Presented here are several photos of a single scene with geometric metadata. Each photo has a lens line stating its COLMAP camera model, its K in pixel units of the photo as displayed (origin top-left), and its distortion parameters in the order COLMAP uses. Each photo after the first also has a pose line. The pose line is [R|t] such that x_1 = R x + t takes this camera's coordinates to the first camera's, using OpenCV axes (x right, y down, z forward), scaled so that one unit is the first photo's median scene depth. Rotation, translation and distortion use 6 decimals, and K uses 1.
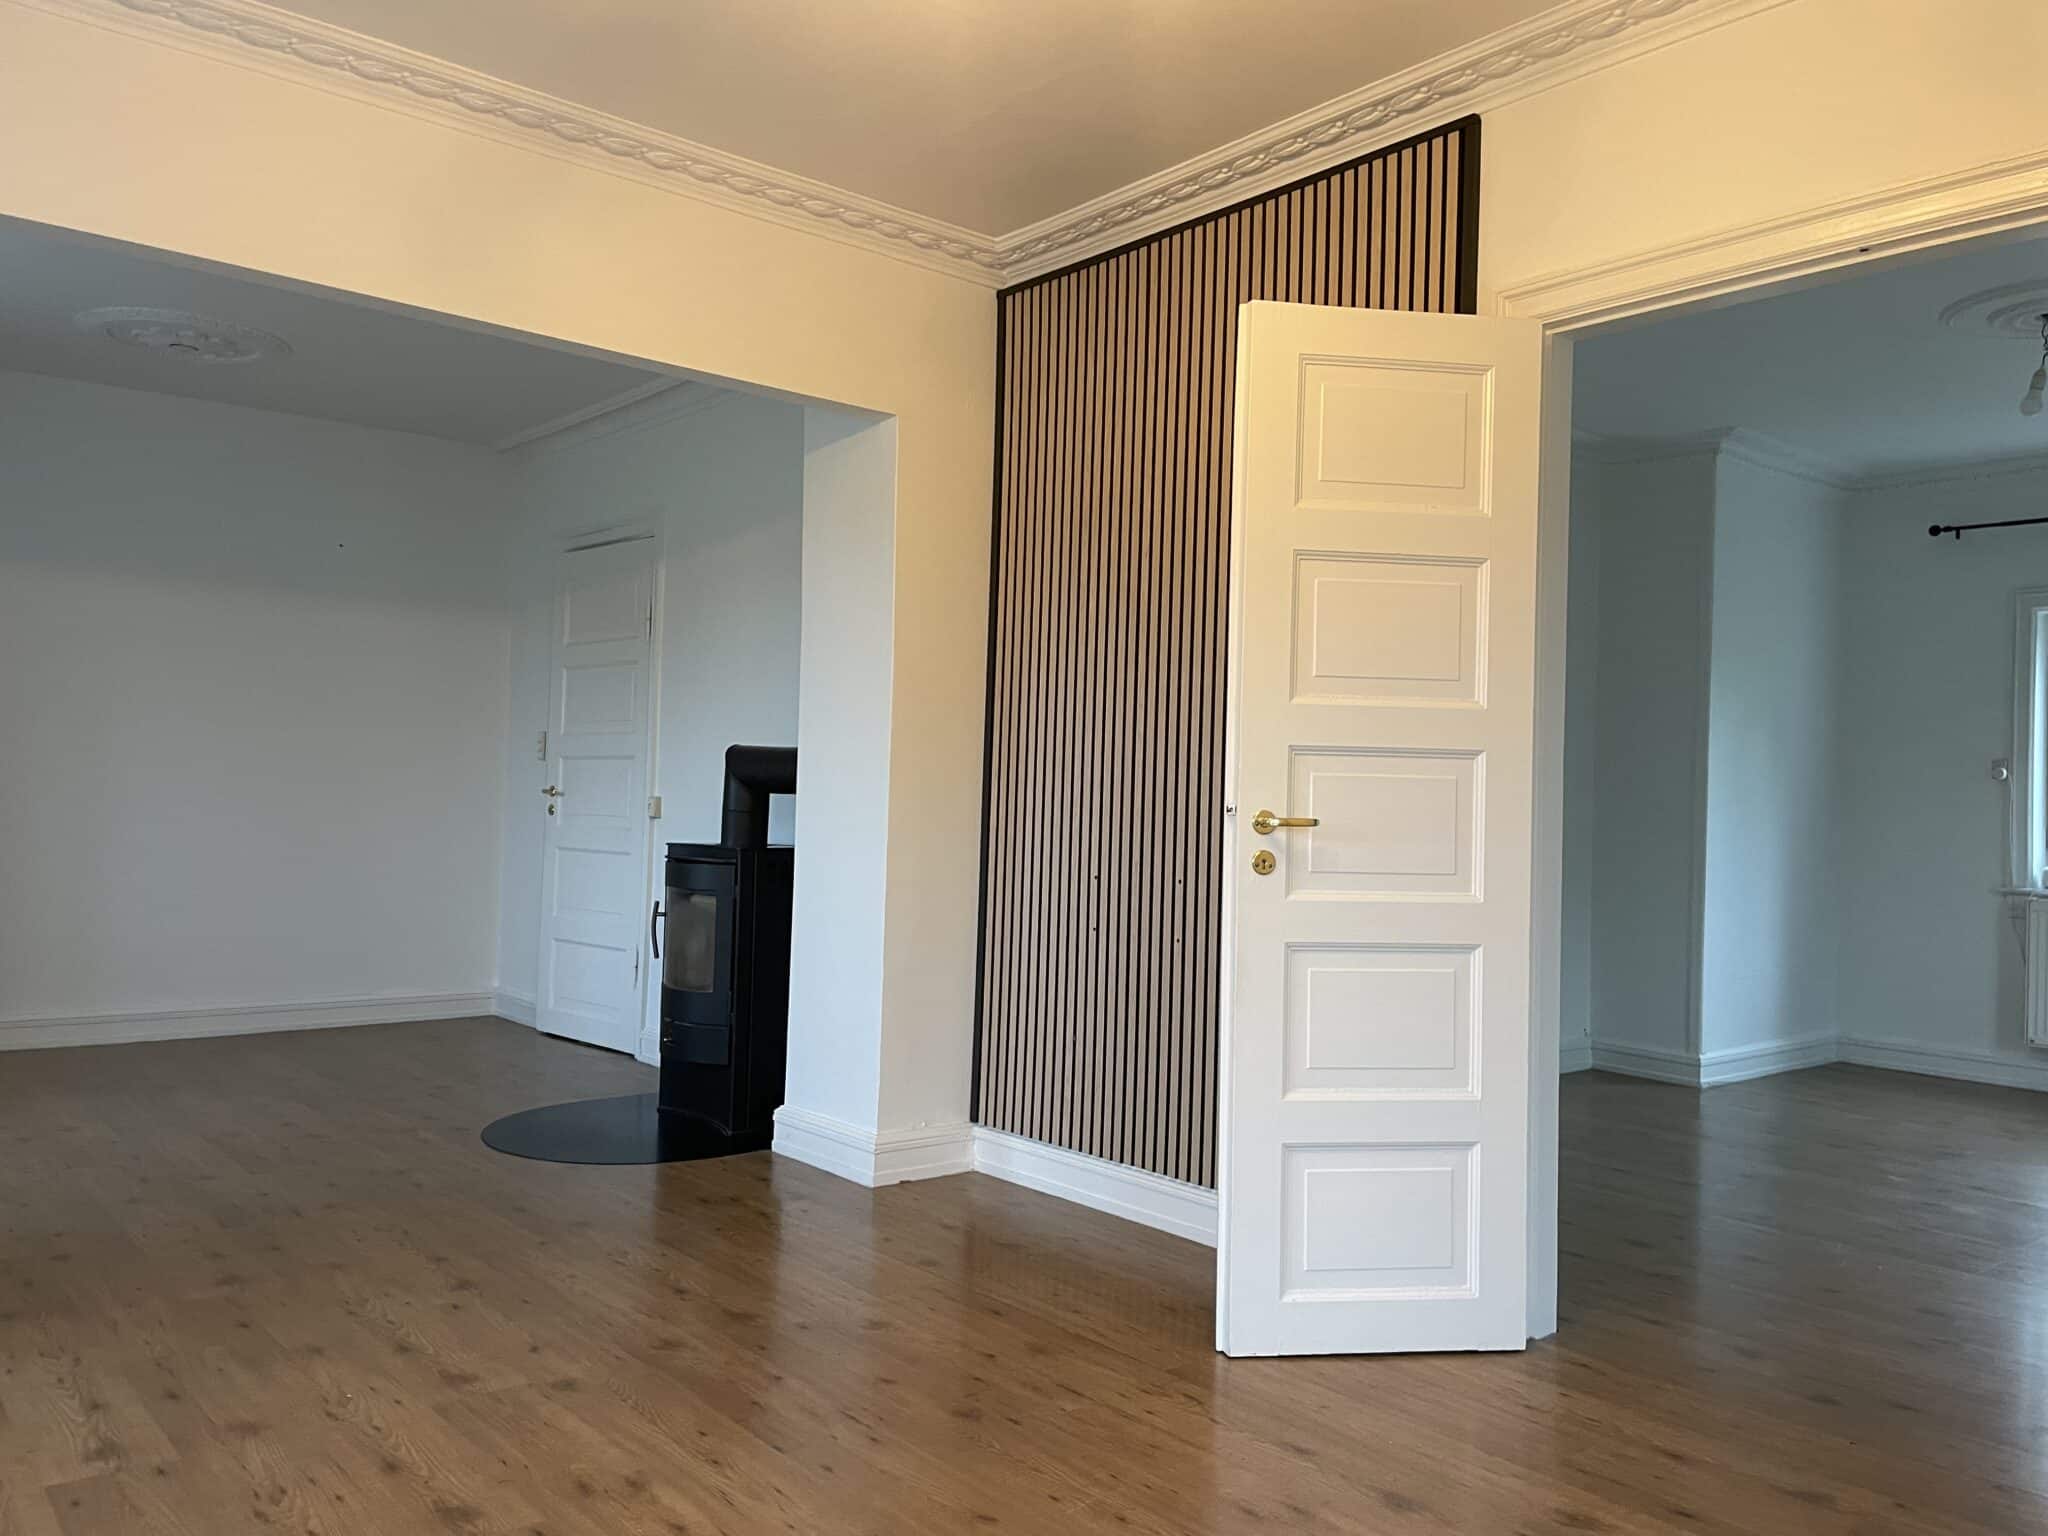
lens RADIAL K [[1533.1, 0, 1026.9], [0, 1533.1, 757.2], [0, 0, 1]] dist [0.041222, -0.011264]
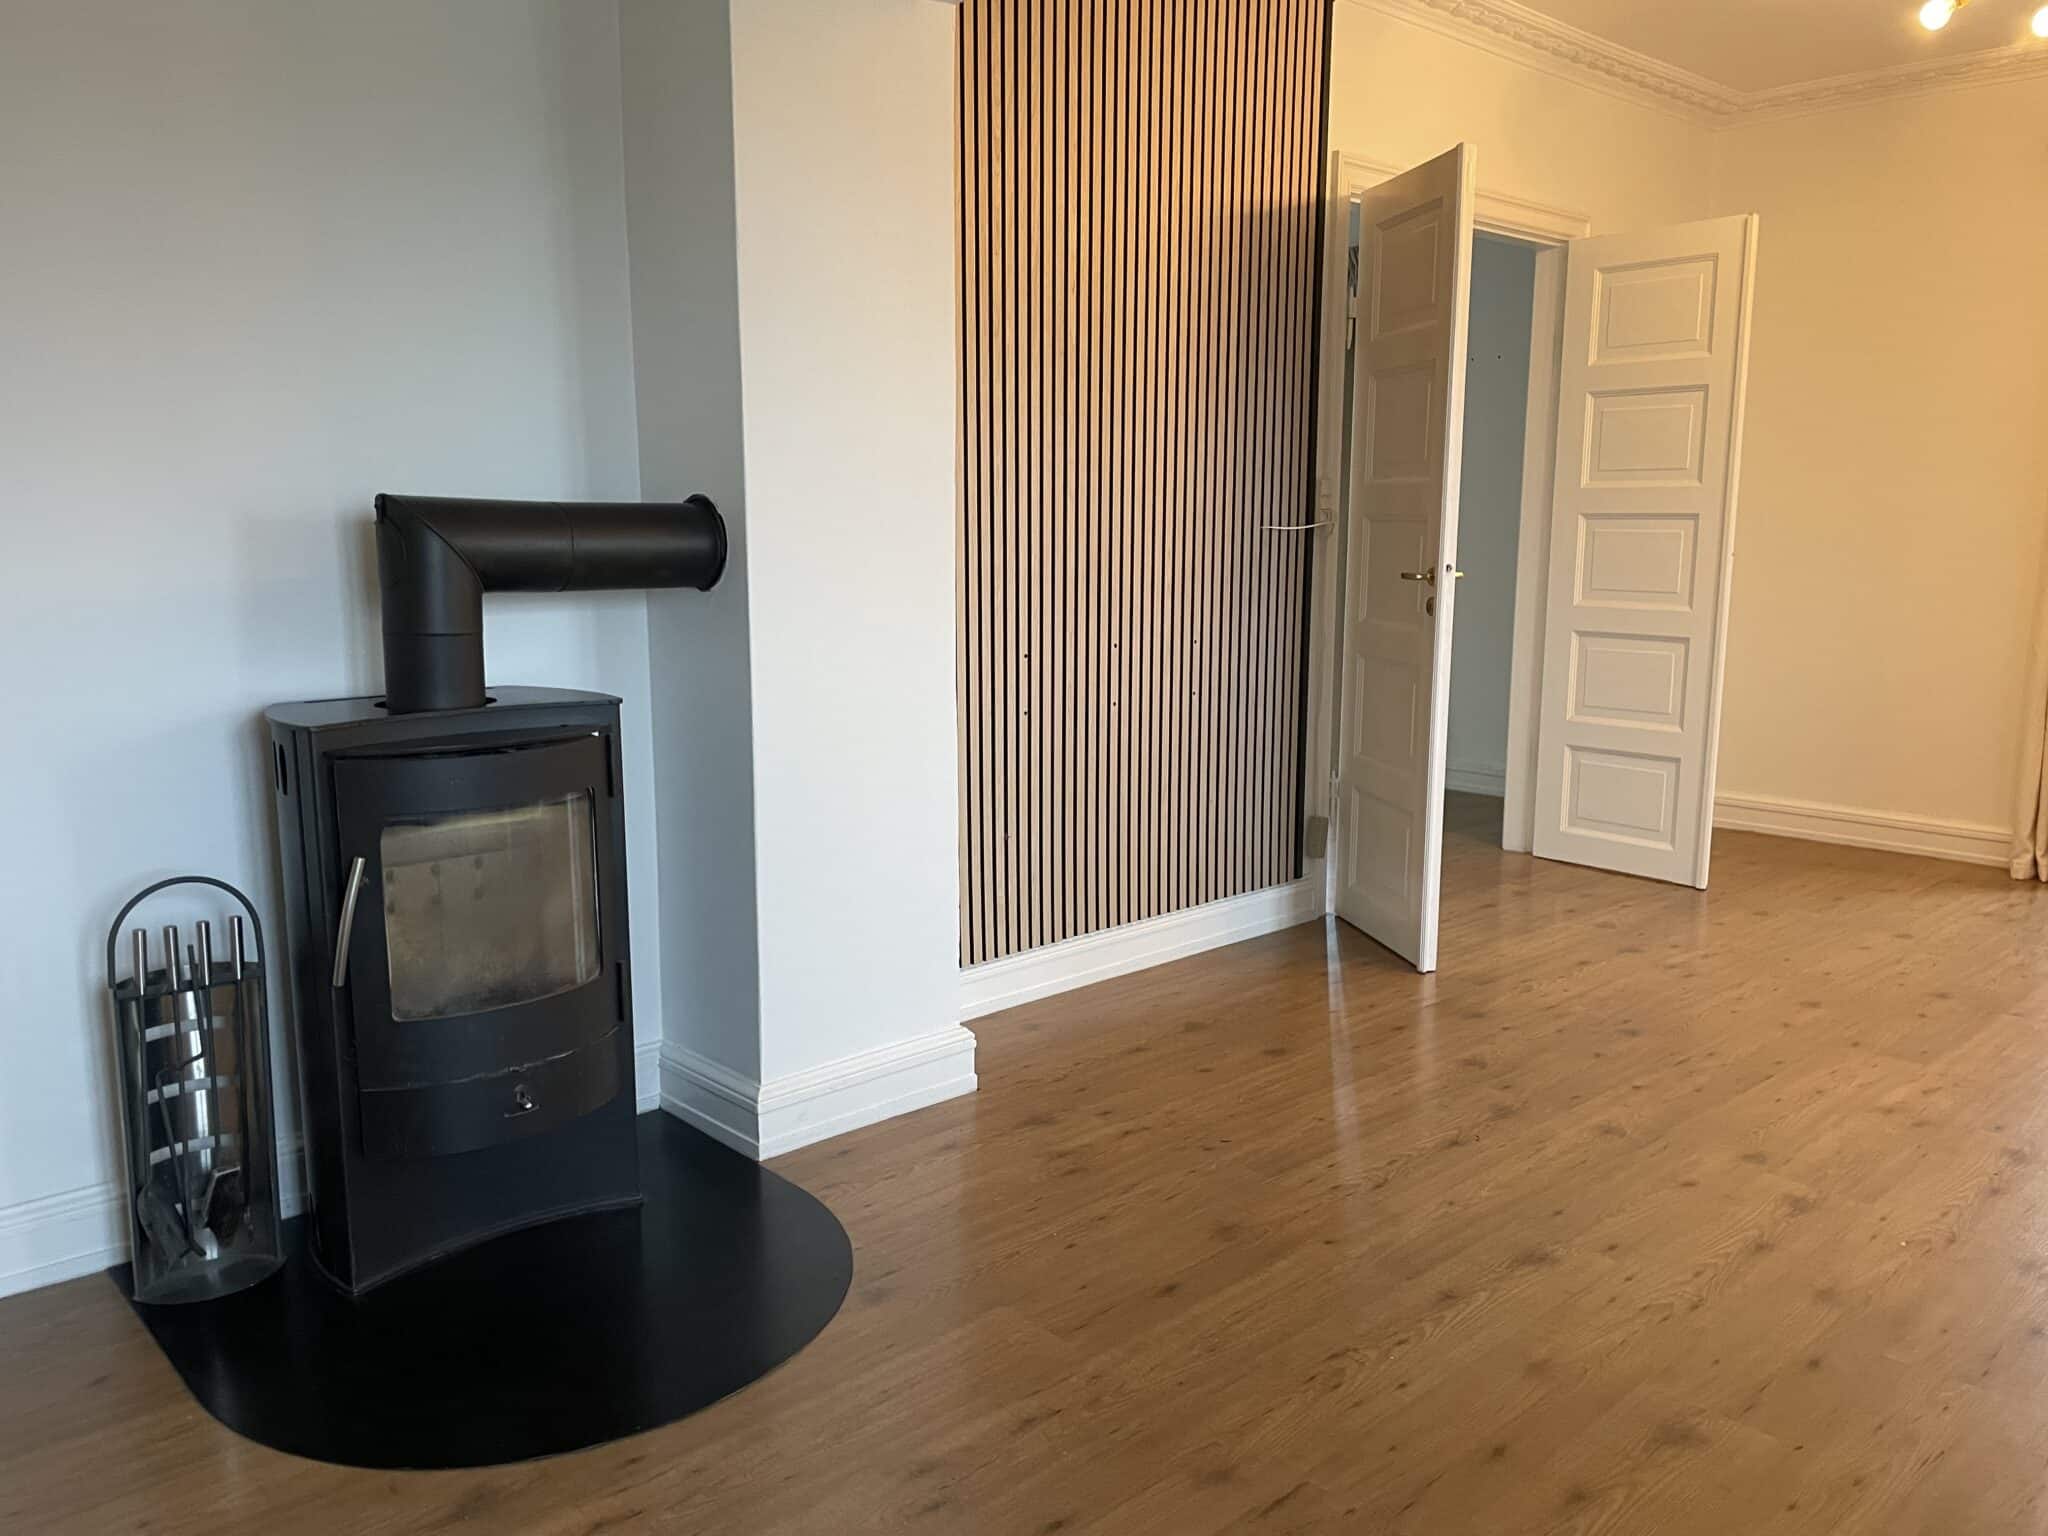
lens RADIAL K [[1533.1, 0, 1024.3], [0, 1533.1, 767.1], [0, 0, 1]] dist [0.041222, -0.011264]
pose [[-0.031017, -0.187738, 0.981729, -0.903509], [-0.031280, 0.981903, 0.186783, -0.026918], [-0.999029, -0.024915, -0.036328, 1.096261]]
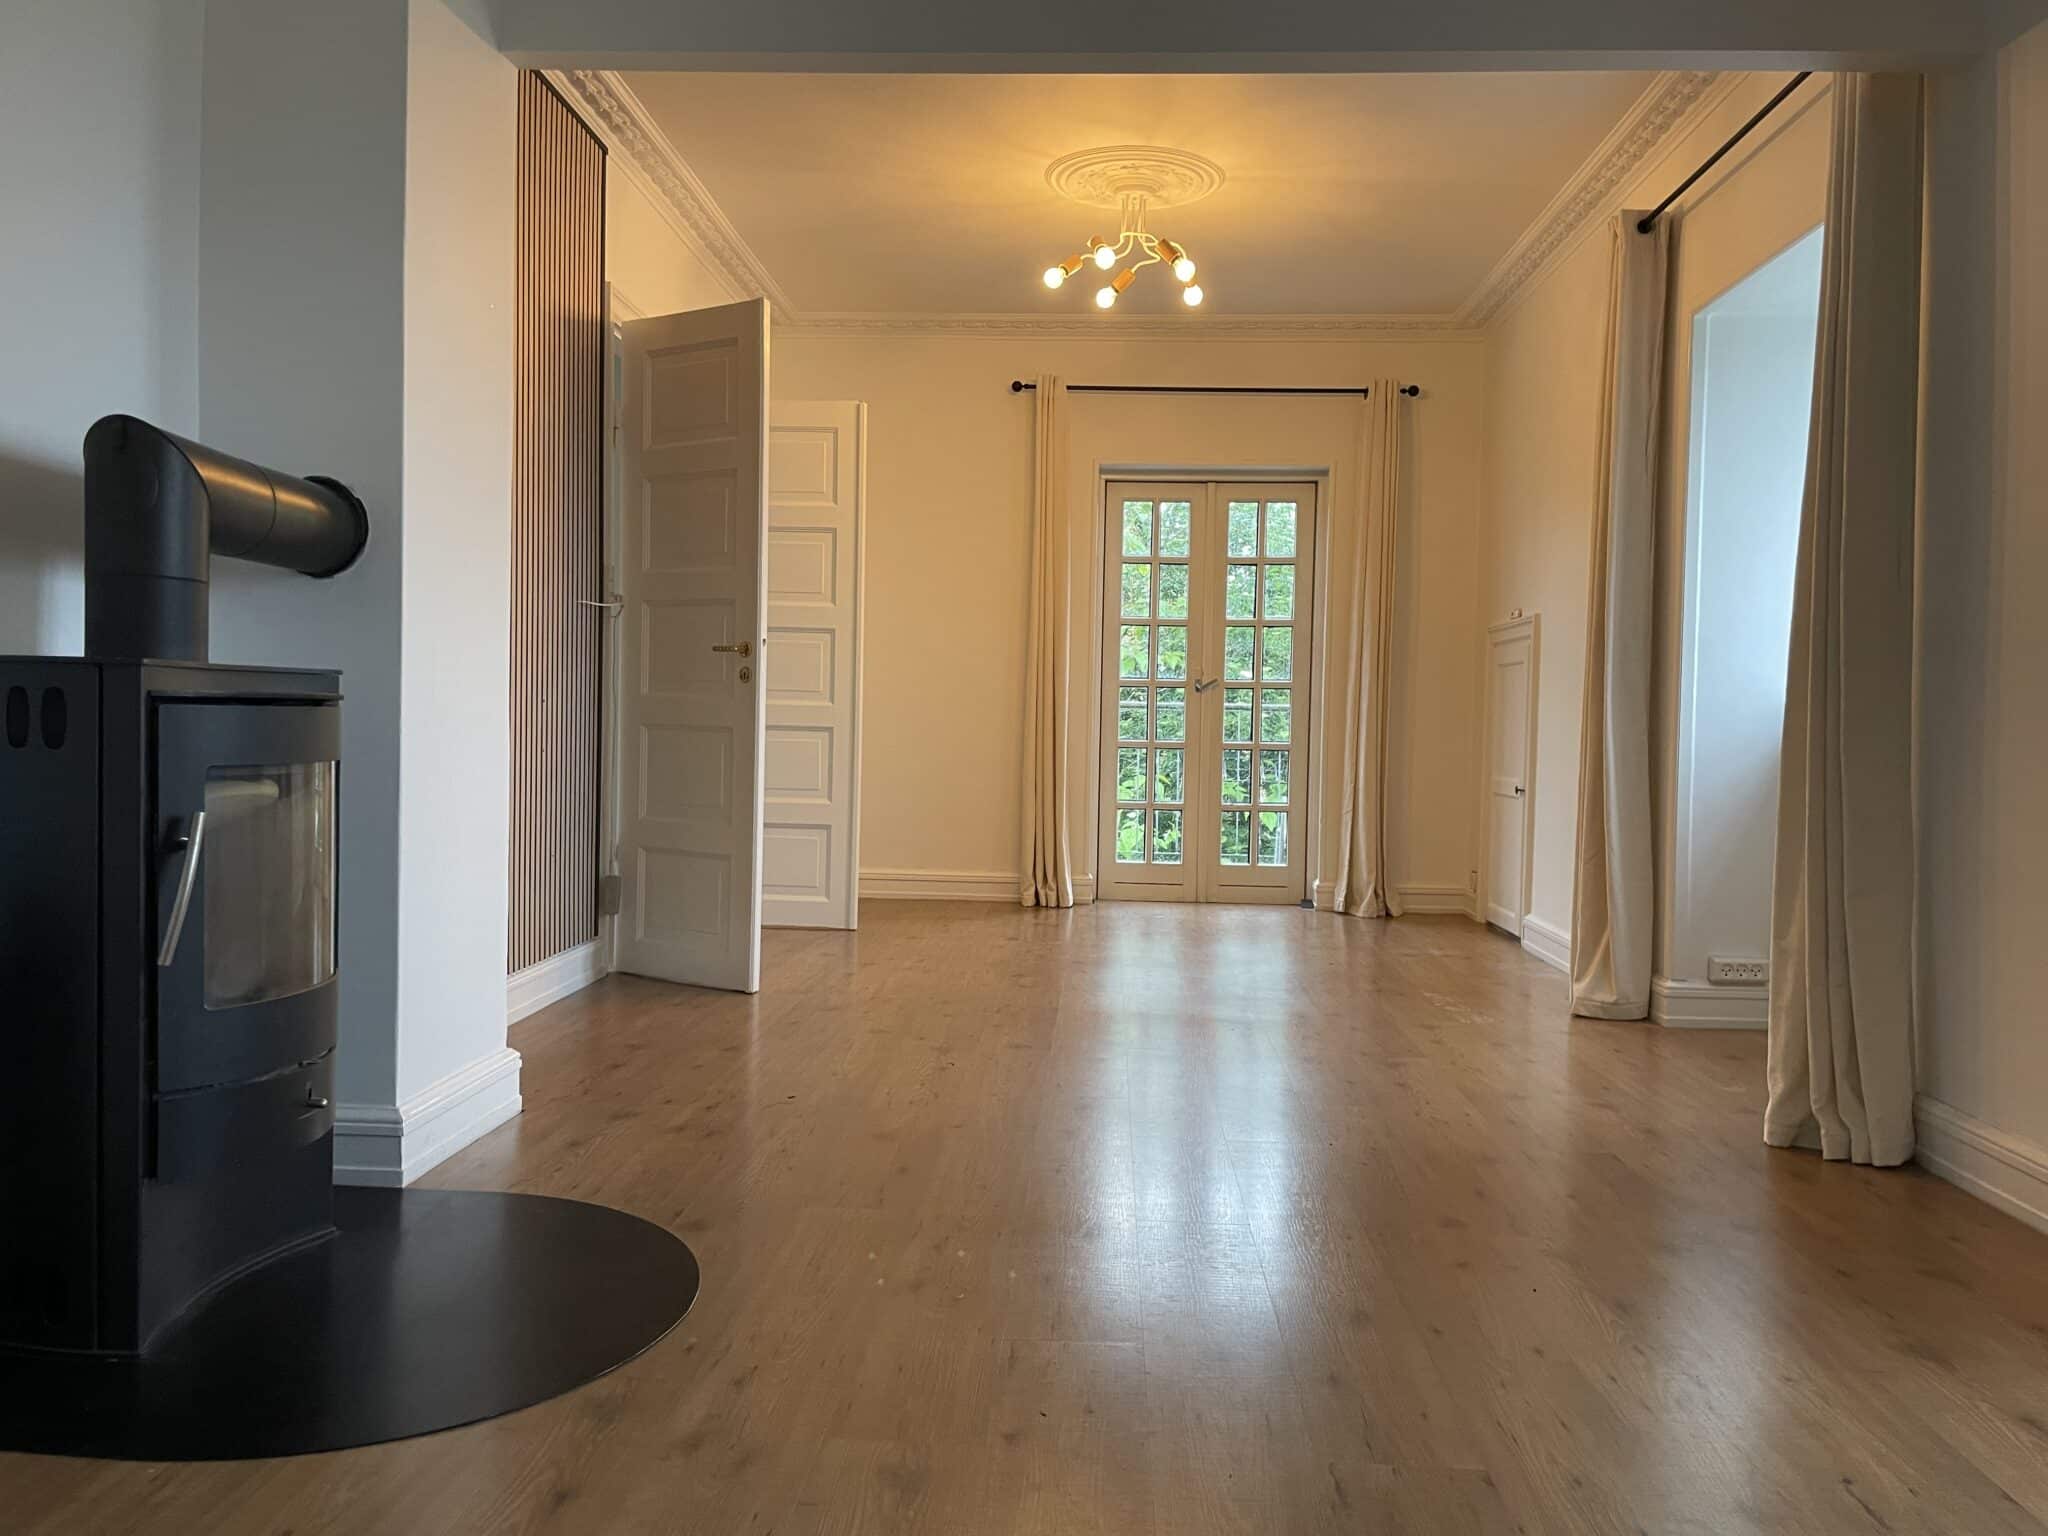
lens RADIAL K [[1533.1, 0, 1028.5], [0, 1533.1, 768.7], [0, 0, 1]] dist [0.041222, -0.011264]
pose [[-0.723257, -0.065241, 0.687490, -0.872170], [-0.065197, 0.997532, 0.026075, 0.081376], [-0.687494, -0.025964, -0.725726, 1.517933]]
